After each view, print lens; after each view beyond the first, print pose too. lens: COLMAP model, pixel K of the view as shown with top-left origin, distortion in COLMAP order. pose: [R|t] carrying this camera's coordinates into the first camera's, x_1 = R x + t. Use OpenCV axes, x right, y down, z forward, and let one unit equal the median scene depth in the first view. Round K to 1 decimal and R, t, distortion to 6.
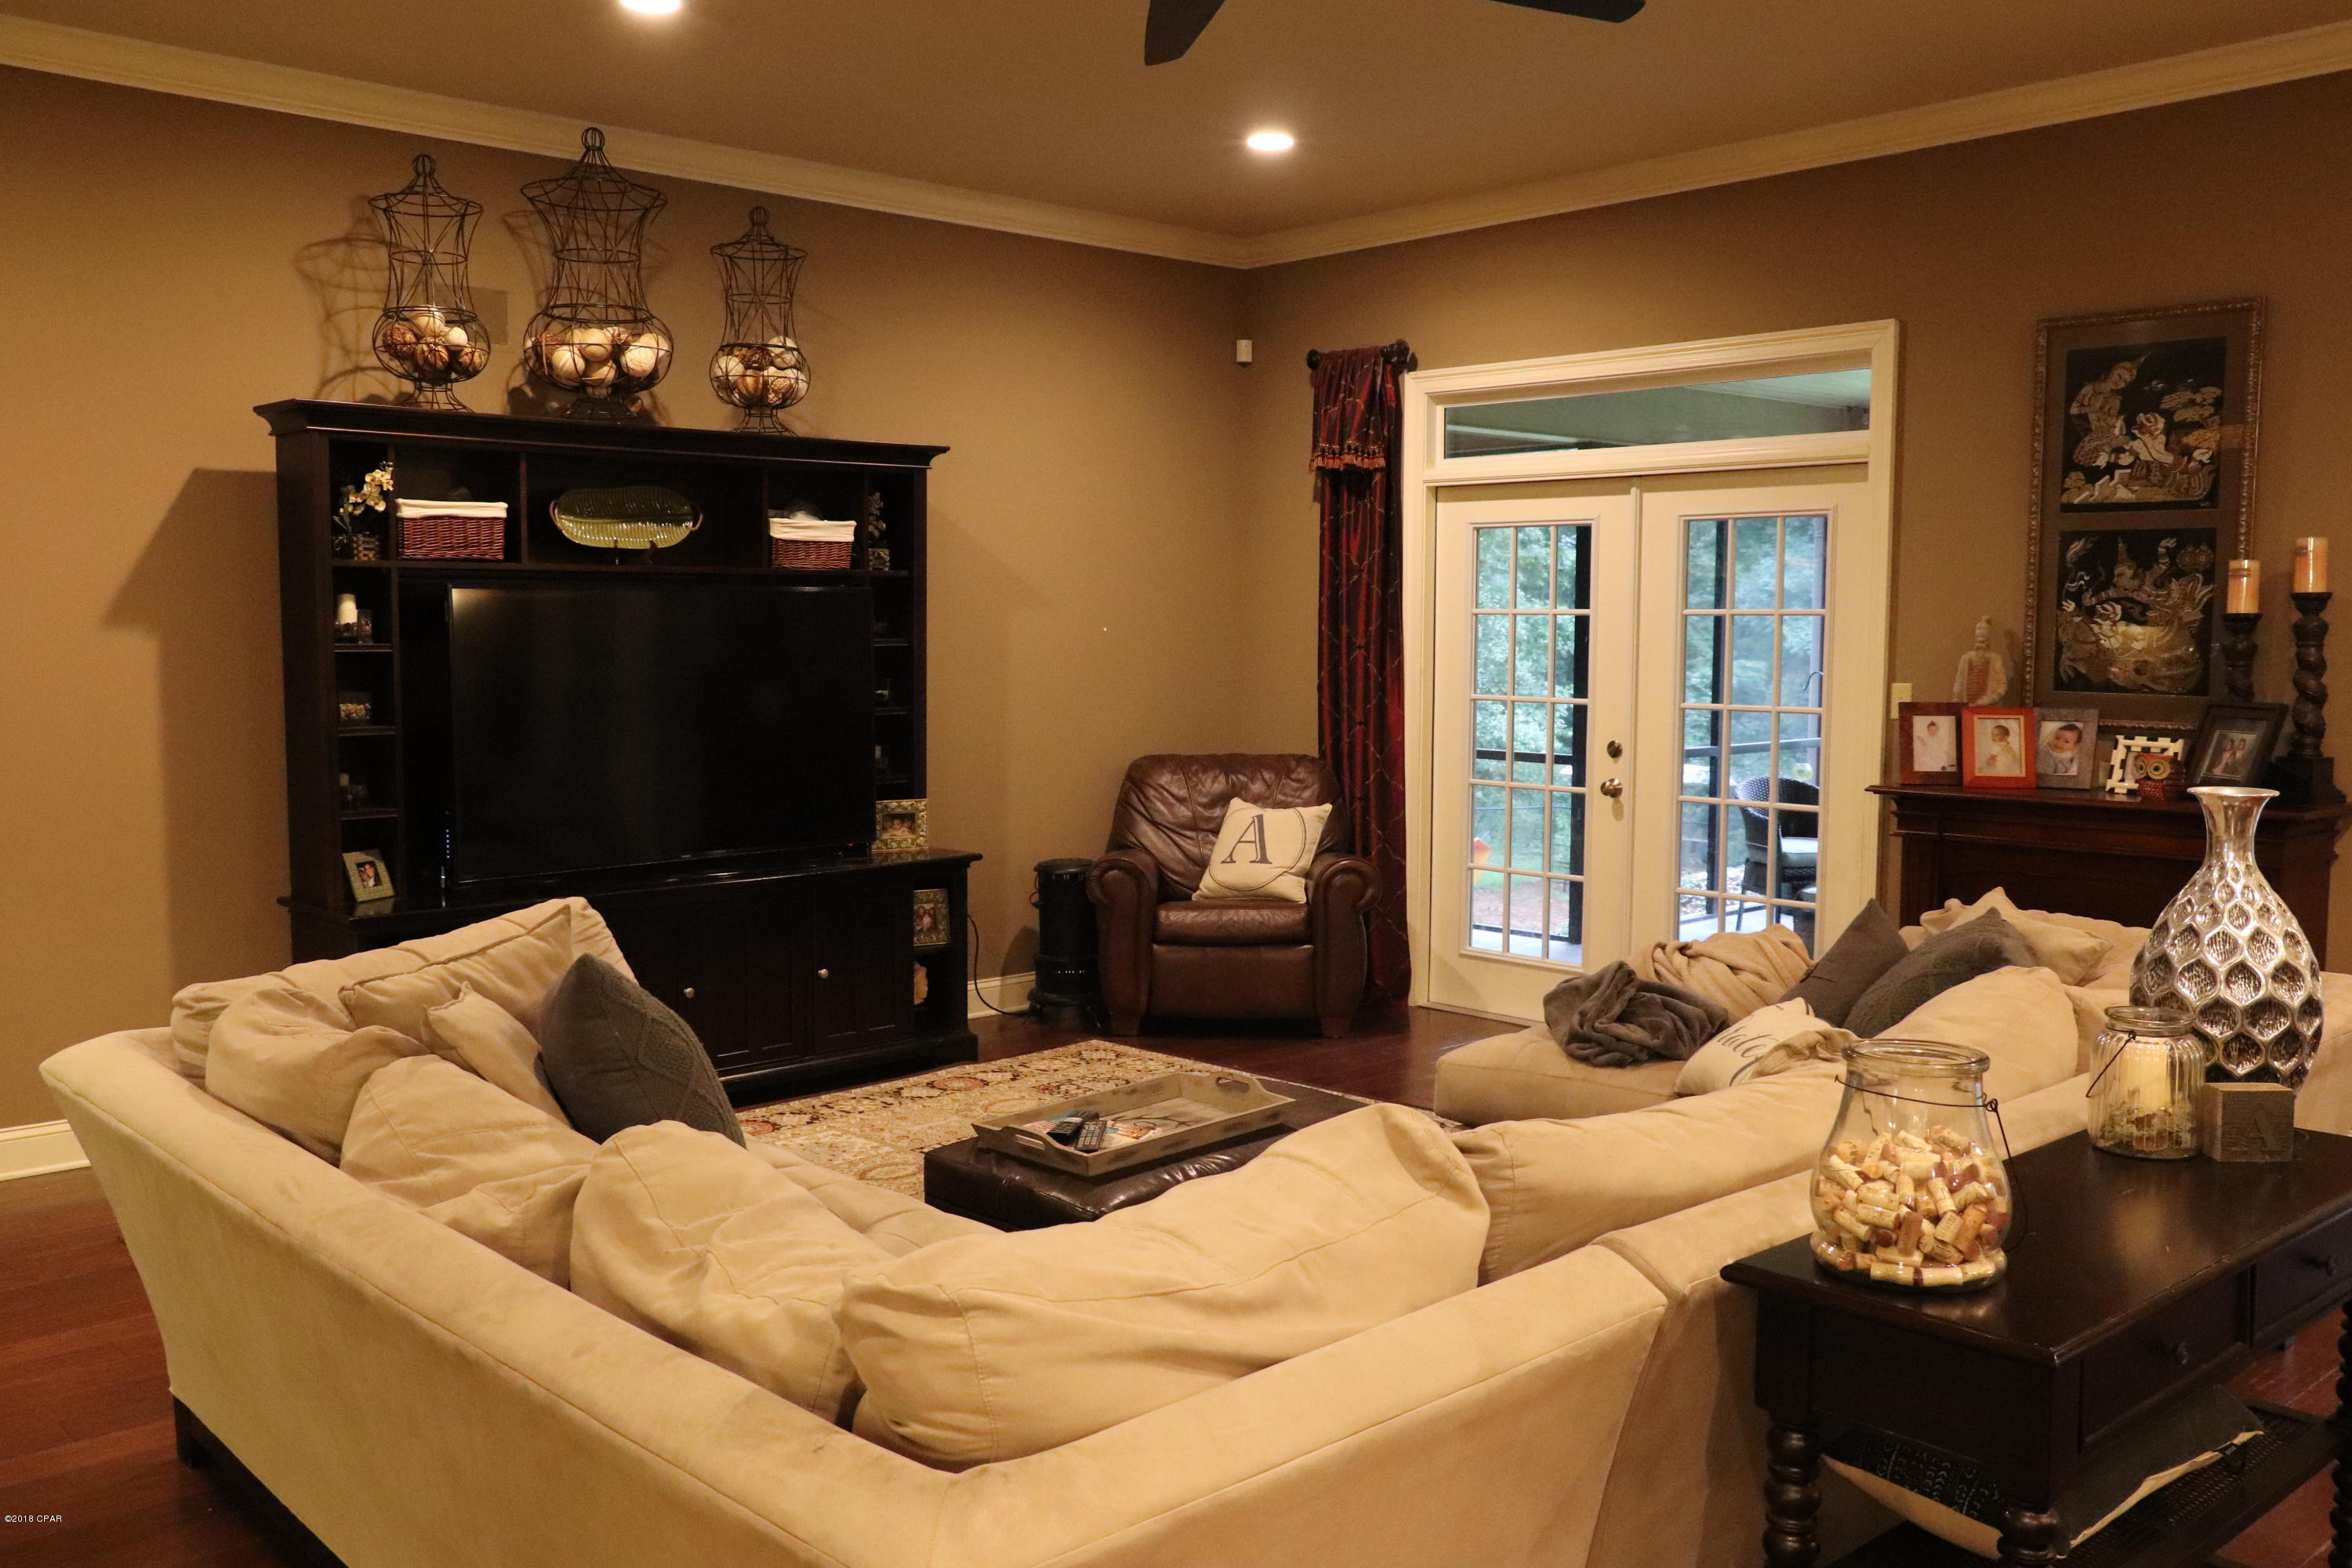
lens RADIAL K [[2043.5, 0, 1178.6], [0, 2043.5, 710.6], [0, 0, 1]] dist [-0.002882, -0.001057]
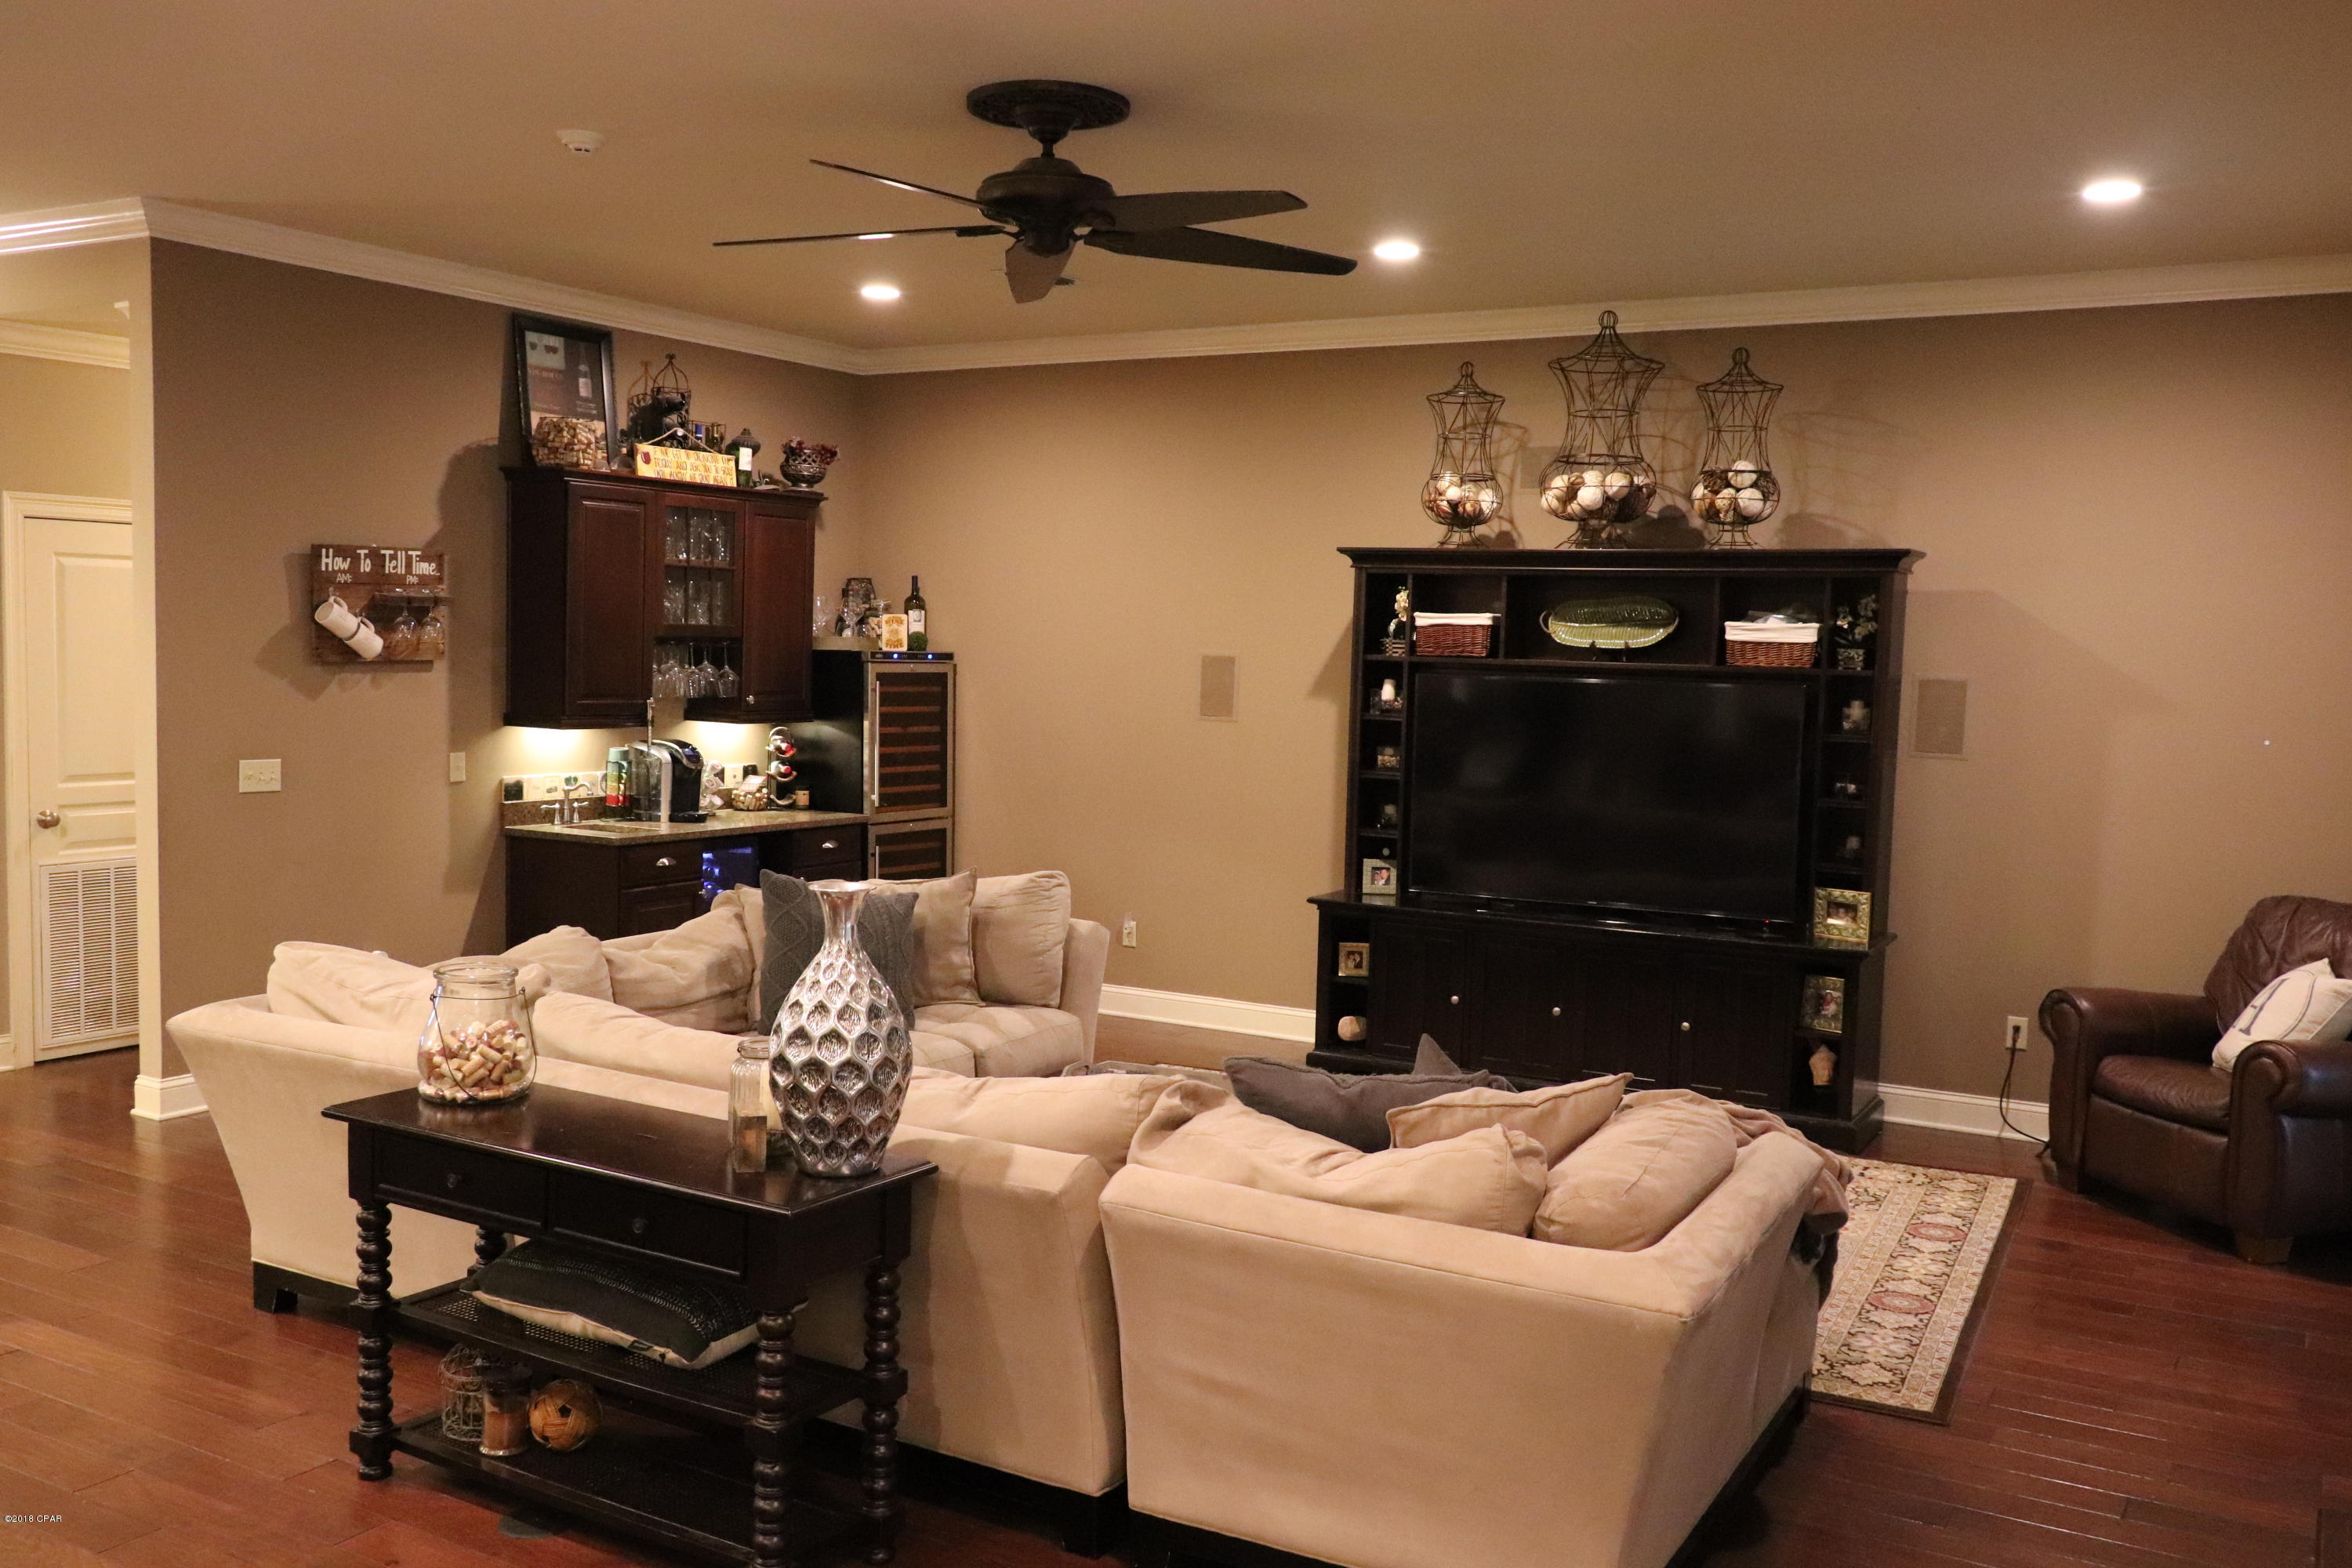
lens RADIAL K [[2043.5, 0, 1174.4], [0, 2043.5, 789.9], [0, 0, 1]] dist [-0.002882, -0.001057]
pose [[0.277372, 0.078694, -0.957534, 0.823947], [-0.070072, 0.995643, 0.061528, -0.051186], [0.958204, 0.050030, 0.281678, 0.405419]]
